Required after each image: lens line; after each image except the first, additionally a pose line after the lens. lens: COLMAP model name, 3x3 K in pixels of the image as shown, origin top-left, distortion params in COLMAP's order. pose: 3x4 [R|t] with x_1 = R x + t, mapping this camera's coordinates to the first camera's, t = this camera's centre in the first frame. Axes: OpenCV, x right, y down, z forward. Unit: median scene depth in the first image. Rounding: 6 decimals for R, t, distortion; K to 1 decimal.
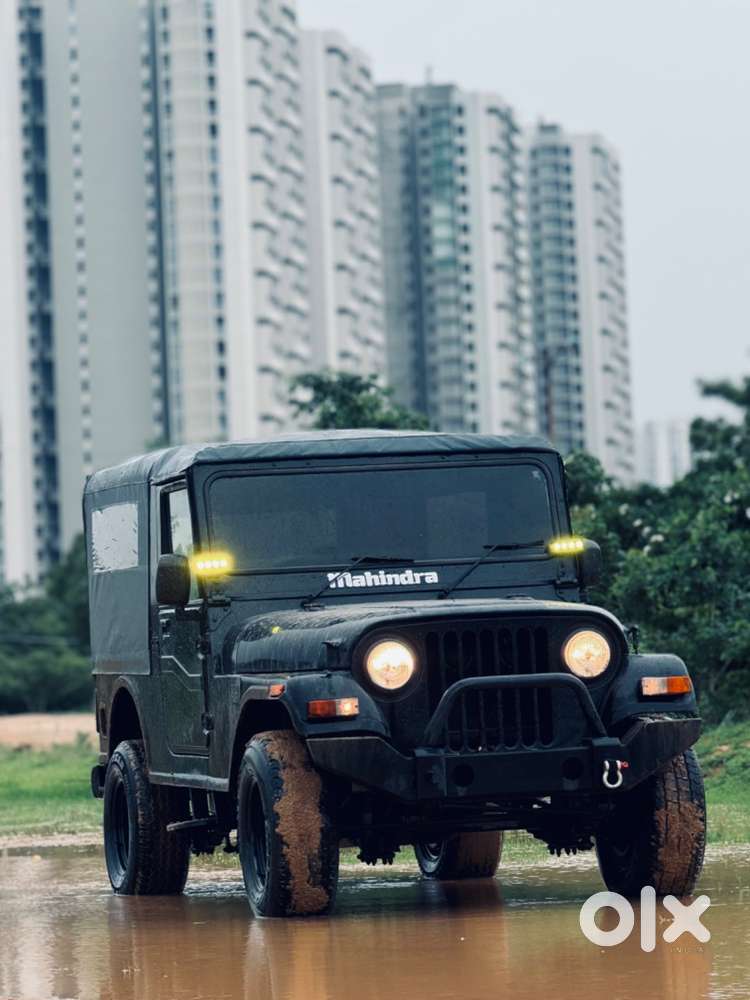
lens RADIAL K [[3950.9, 0, 375.0], [0, 3950.9, 500.0], [0, 0, 1]] dist [-0.179124, 2.753649]
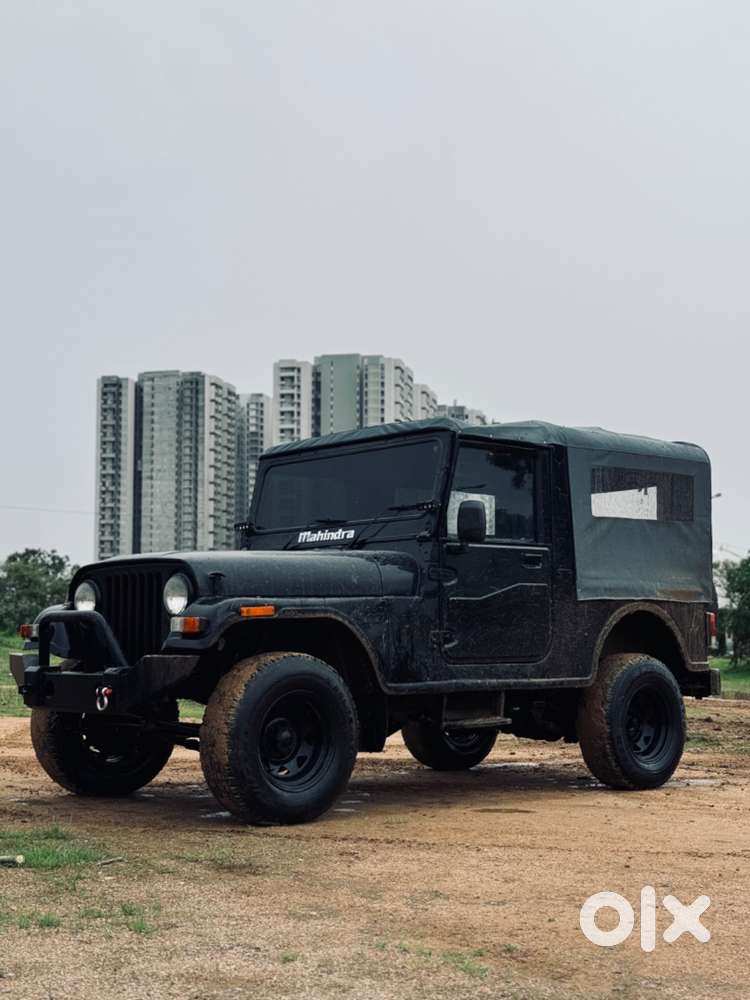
lens RADIAL K [[1450.9, 0, 383.7], [0, 1450.9, 503.8], [0, 0, 1]] dist [0.119422, -0.002323]
pose [[0.448909, -0.033355, -0.892955, 0.489241], [0.022892, 0.999404, -0.025823, 0.024511], [0.893284, -0.008849, 0.449405, 0.879361]]
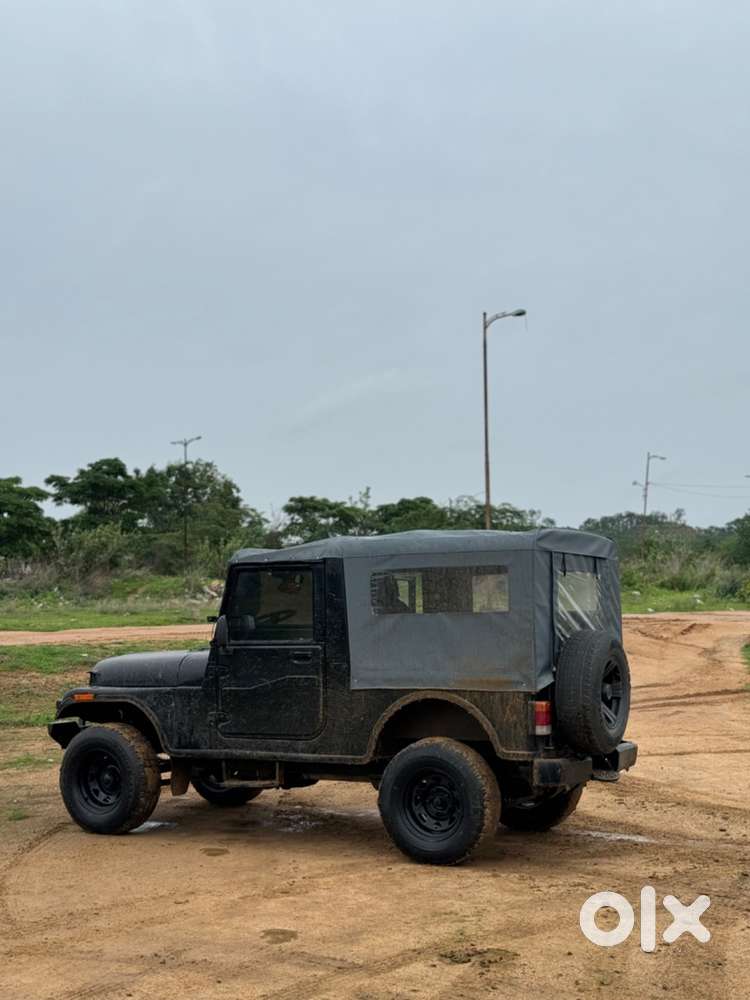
lens RADIAL K [[1453.5, 0, 375.0], [0, 1453.5, 500.0], [0, 0, 1]] dist [0.118633, 0.015077]
pose [[-0.724563, -0.014049, -0.689065, 0.468206], [0.070230, 0.993083, -0.094096, 0.026539], [0.685621, -0.116572, -0.718565, 1.656267]]
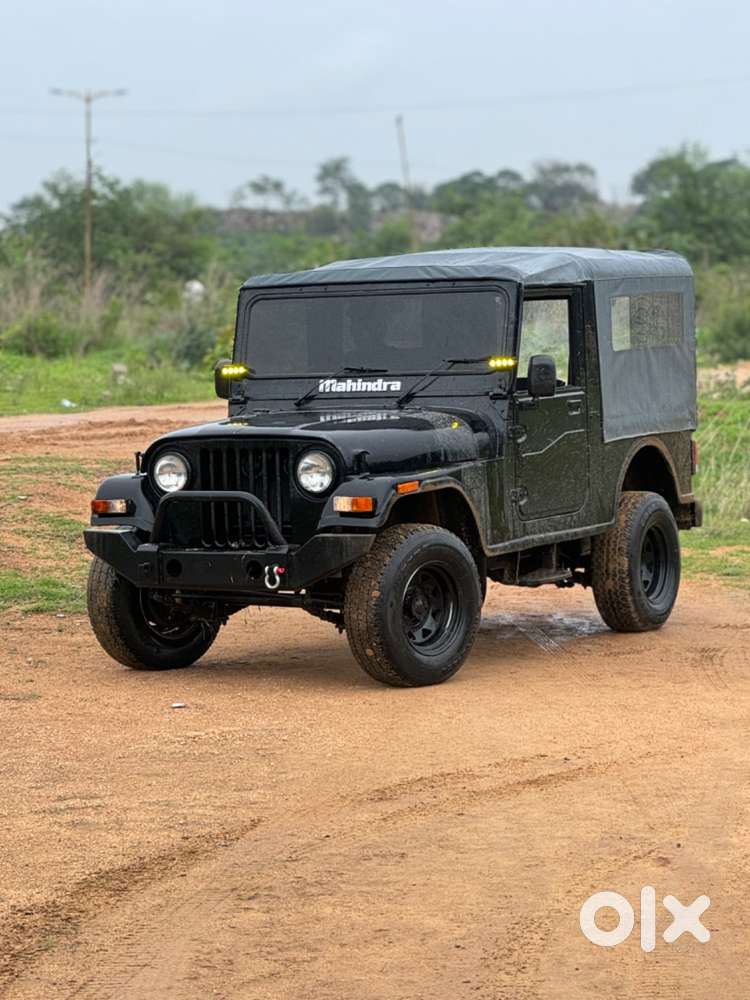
lens RADIAL K [[3389.2, 0, 375.0], [0, 3389.2, 500.0], [0, 0, 1]] dist [-0.237118, 13.332073]
pose [[0.720142, 0.075097, -0.689751, 0.806570], [0.025457, 0.990596, 0.134431, -0.094754], [0.693360, -0.114369, 0.711458, 0.276799]]
